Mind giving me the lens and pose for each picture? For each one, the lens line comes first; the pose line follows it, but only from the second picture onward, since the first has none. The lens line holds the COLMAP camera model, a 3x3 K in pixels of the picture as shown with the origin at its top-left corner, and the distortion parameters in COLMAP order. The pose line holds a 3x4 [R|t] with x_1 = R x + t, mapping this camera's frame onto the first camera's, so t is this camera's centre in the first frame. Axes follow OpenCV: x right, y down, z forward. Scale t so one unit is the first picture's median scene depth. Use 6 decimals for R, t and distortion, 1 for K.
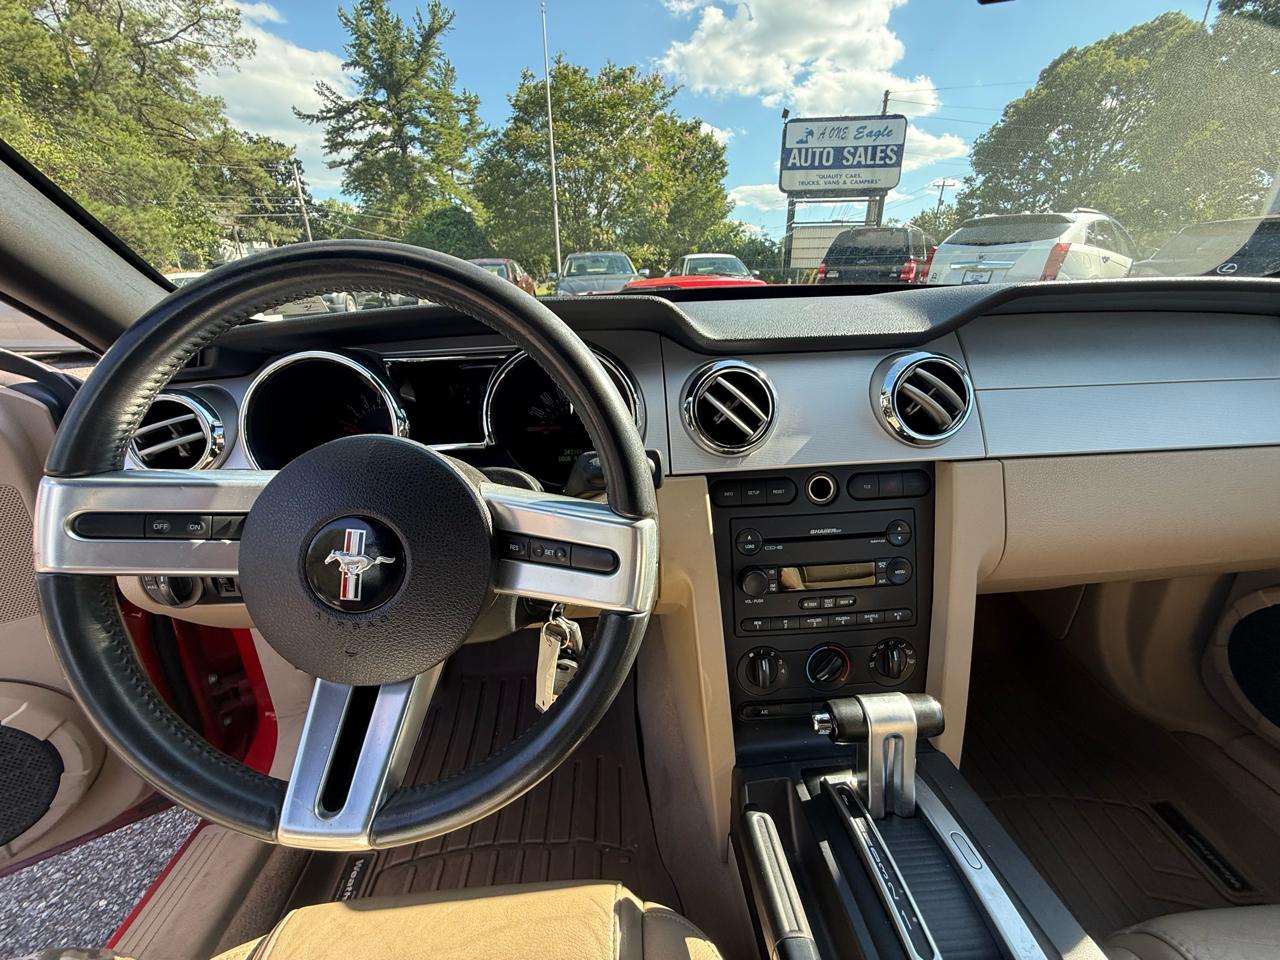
lens RADIAL K [[514.6, 0, 636.1], [0, 514.6, 481.6], [0, 0, 1]] dist [-0.002662, -0.000071]
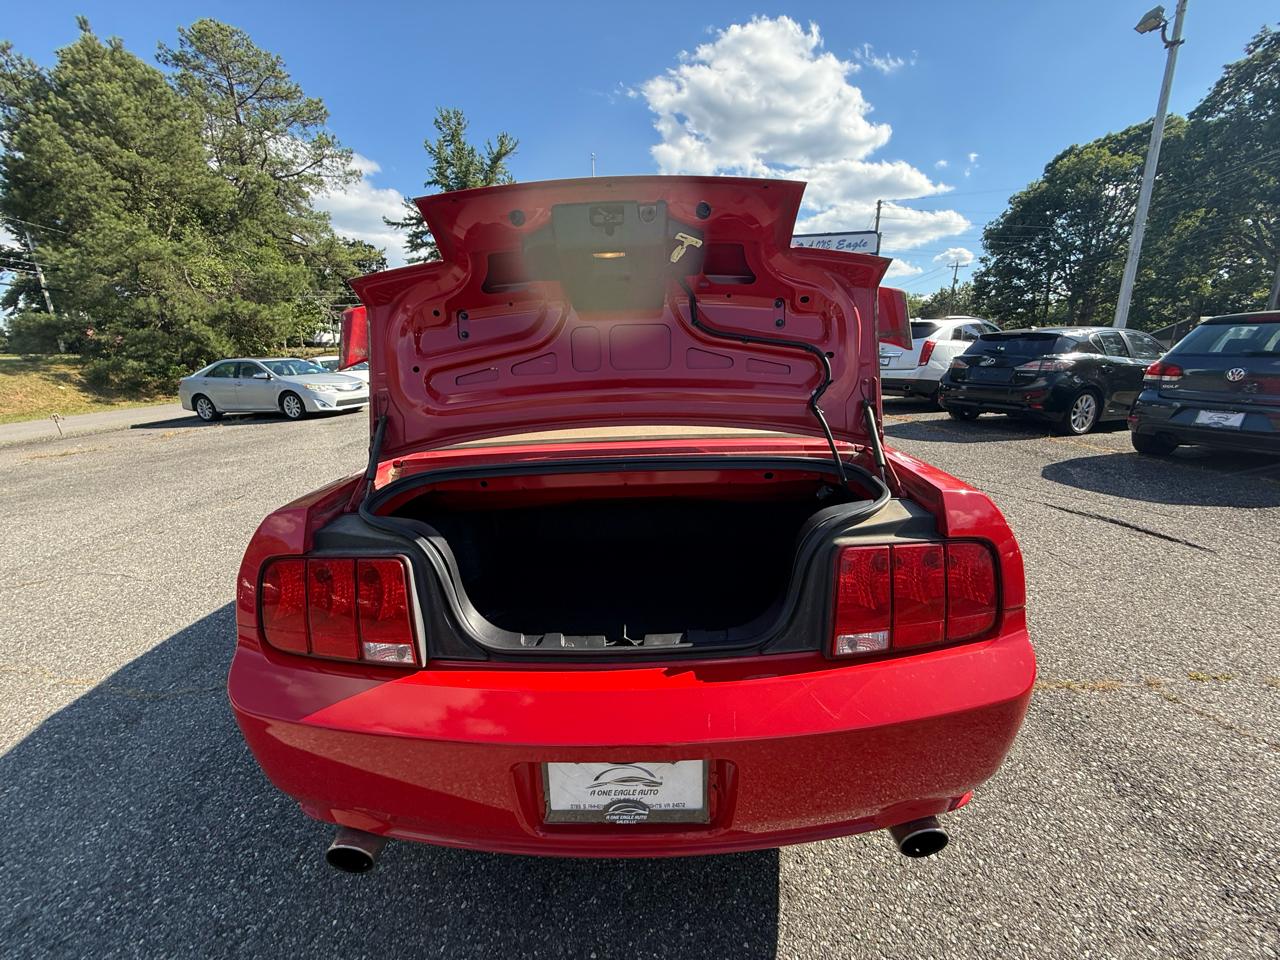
lens RADIAL K [[518.8, 0, 636.0], [0, 518.8, 481.4], [0, 0, 1]] dist [-0.000851, 0.000156]
pose [[0.997652, 0.010766, -0.067637, 0.015870], [-0.019185, 0.991962, -0.125072, 0.034389], [0.065747, 0.126076, 0.989840, -0.116922]]
